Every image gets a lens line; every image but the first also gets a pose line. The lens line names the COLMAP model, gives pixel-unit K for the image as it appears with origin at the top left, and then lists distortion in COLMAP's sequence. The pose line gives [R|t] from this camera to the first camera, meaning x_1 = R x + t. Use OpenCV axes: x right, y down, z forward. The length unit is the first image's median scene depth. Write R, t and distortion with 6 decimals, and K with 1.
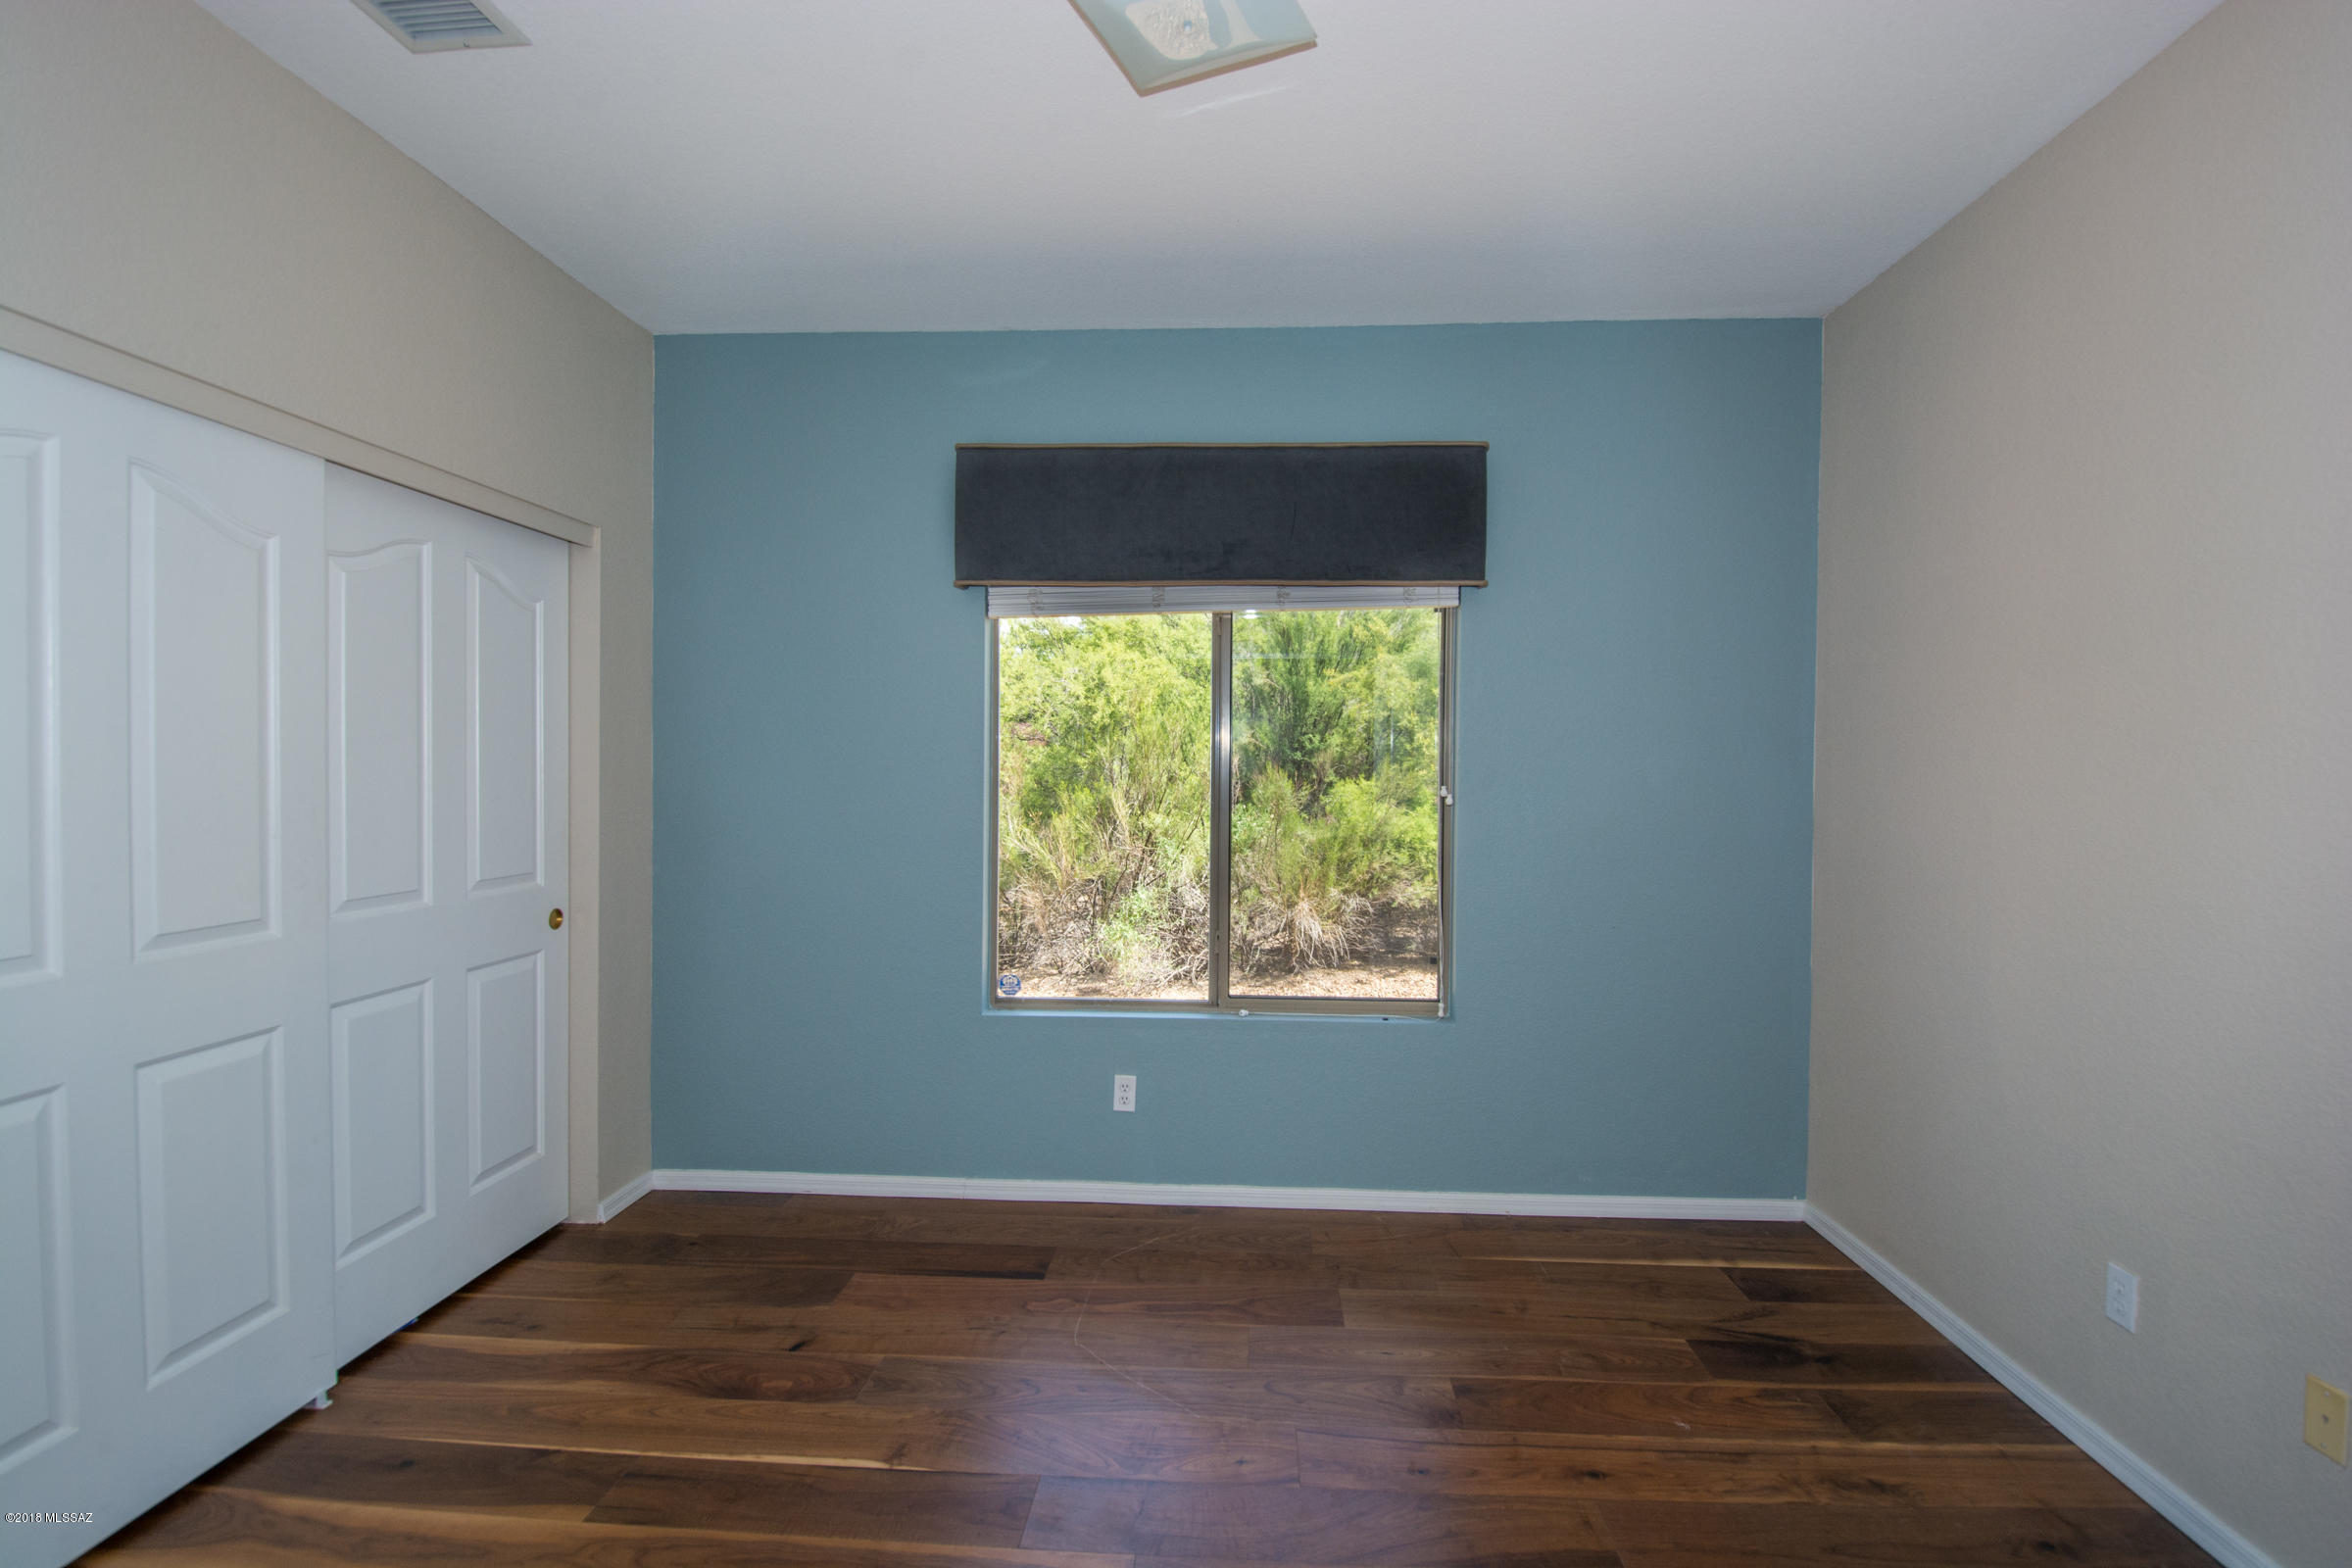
lens RADIAL K [[1025.3, 0, 1196.1], [0, 1025.3, 774.2], [0, 0, 1]] dist [0.024891, -0.023280]
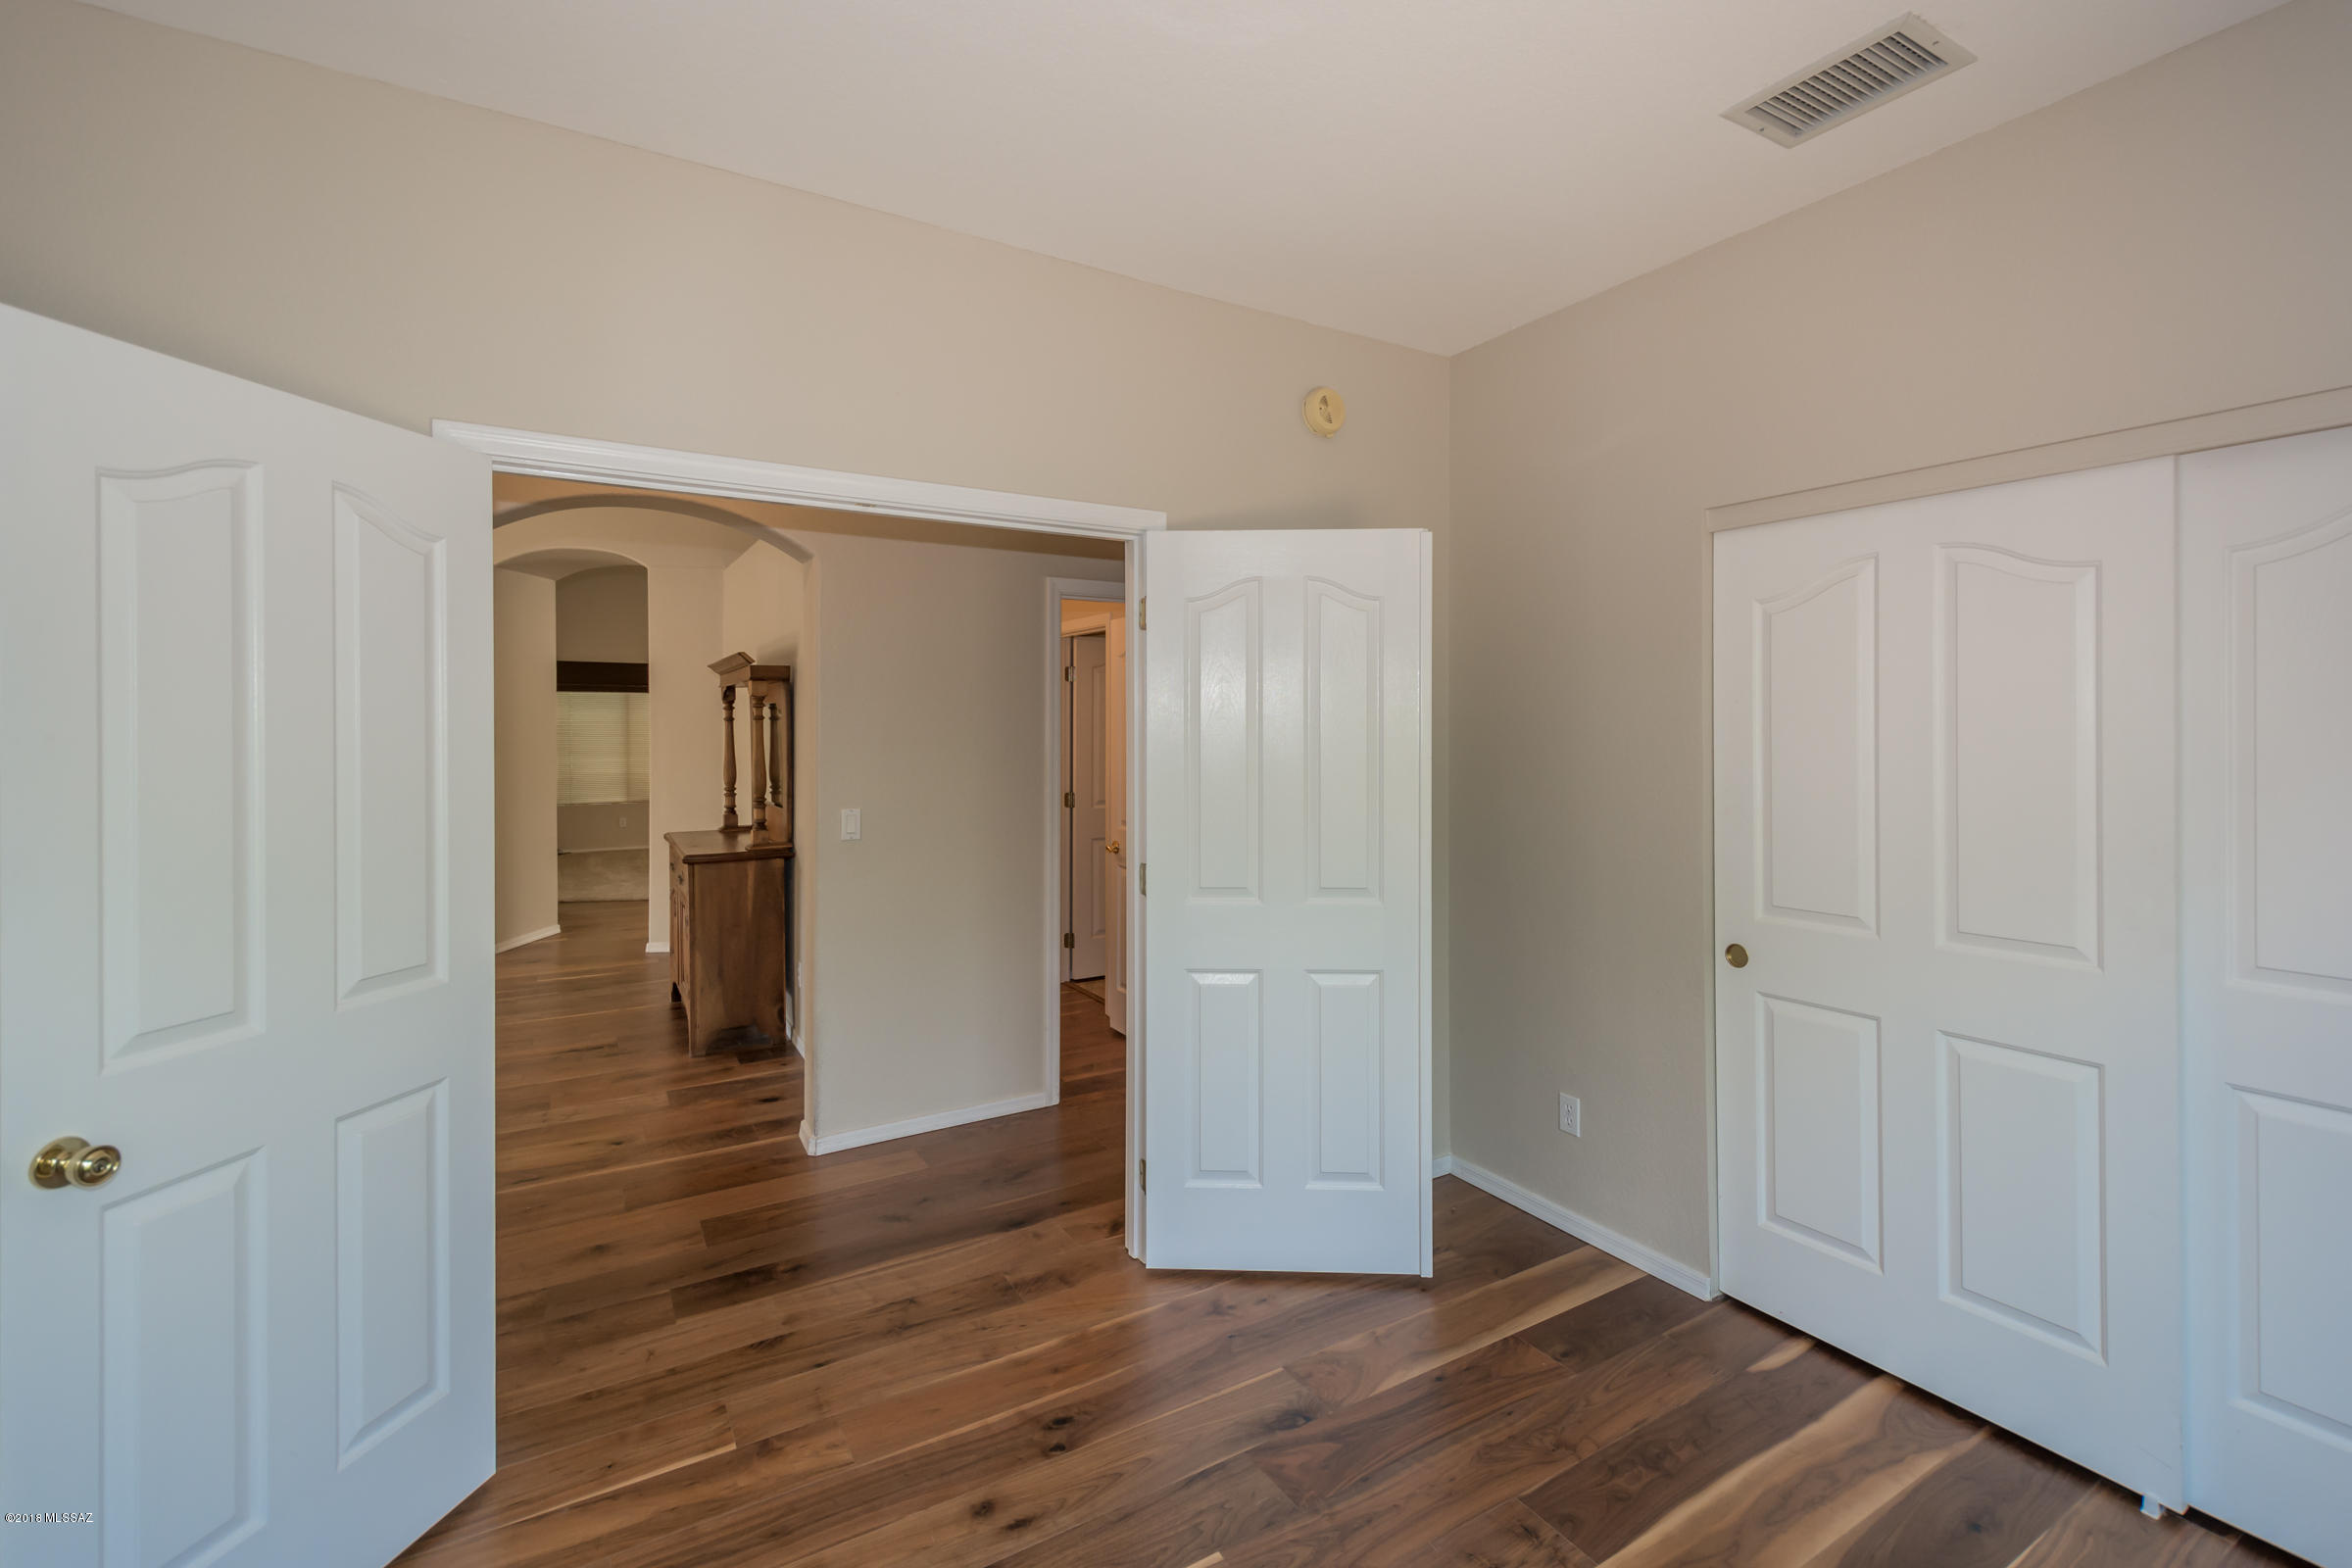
lens RADIAL K [[1025.3, 0, 1196.1], [0, 1025.3, 774.2], [0, 0, 1]] dist [0.024891, -0.023280]
pose [[-0.825582, 0.010788, -0.564179, 0.245478], [-0.019188, 0.998702, 0.047175, -0.040038], [0.563956, 0.049773, -0.824303, 0.918107]]
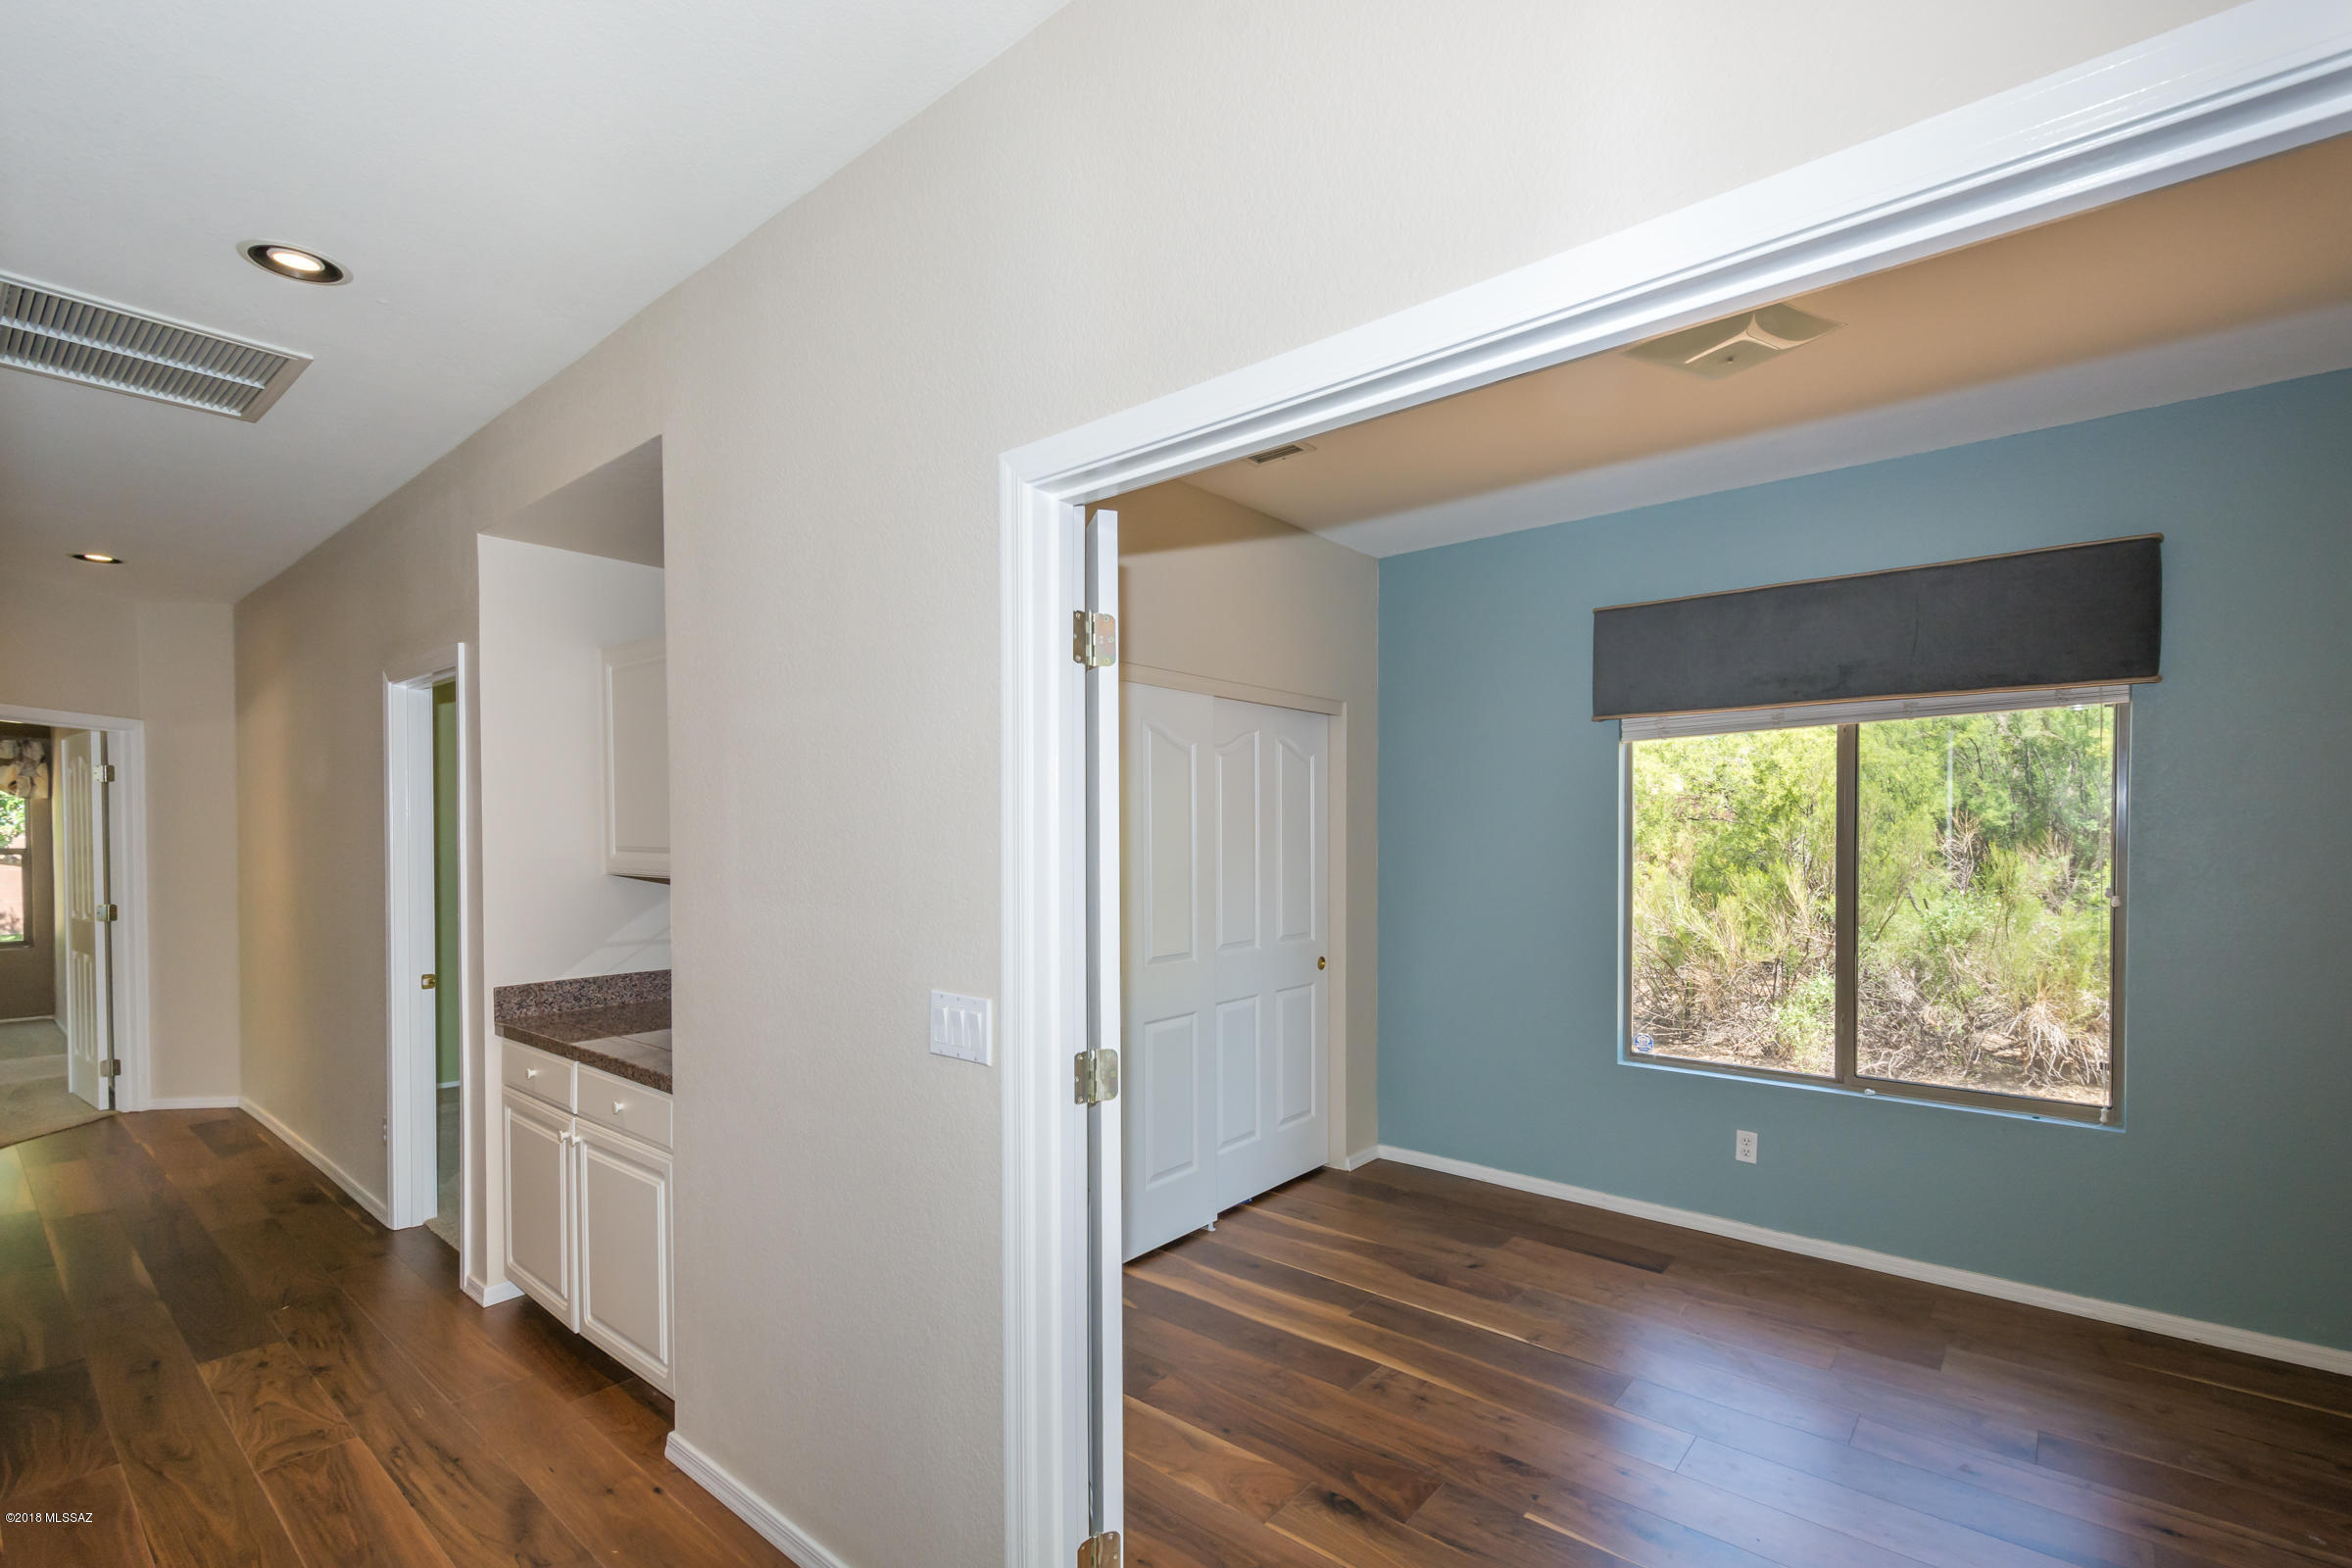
lens RADIAL K [[1065.8, 0, 1185.9], [0, 1065.8, 850.3], [0, 0, 1]] dist [-0.000606, -0.000065]
pose [[0.797773, 0.001987, -0.602955, 0.160361], [0.004631, 0.999945, 0.009423, -0.040034], [0.602940, -0.010310, 0.797720, -0.357340]]
